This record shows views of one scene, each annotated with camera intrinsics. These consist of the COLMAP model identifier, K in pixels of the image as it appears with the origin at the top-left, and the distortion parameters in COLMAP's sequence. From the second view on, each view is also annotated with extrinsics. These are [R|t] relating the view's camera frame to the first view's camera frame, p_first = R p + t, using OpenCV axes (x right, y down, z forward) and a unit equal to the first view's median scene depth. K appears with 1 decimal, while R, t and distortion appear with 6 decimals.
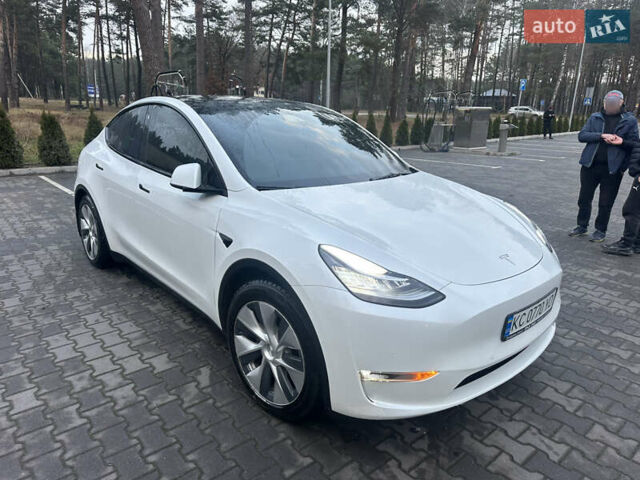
lens RADIAL K [[460.6, 0, 317.8], [0, 460.6, 239.6], [0, 0, 1]] dist [0.029694, -0.019138]
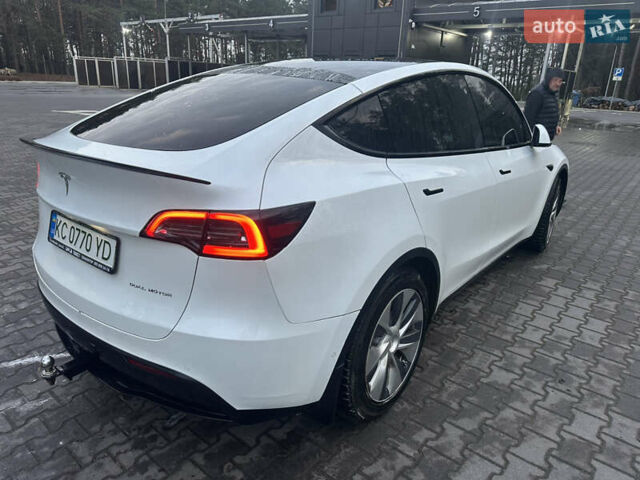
lens RADIAL K [[460.6, 0, 316.7], [0, 460.6, 238.5], [0, 0, 1]] dist [0.029694, -0.019138]
pose [[-0.192880, -0.337278, 0.921434, -1.165617], [0.232684, 0.896560, 0.376880, -0.413591], [-0.953234, 0.287095, -0.094449, 1.452066]]
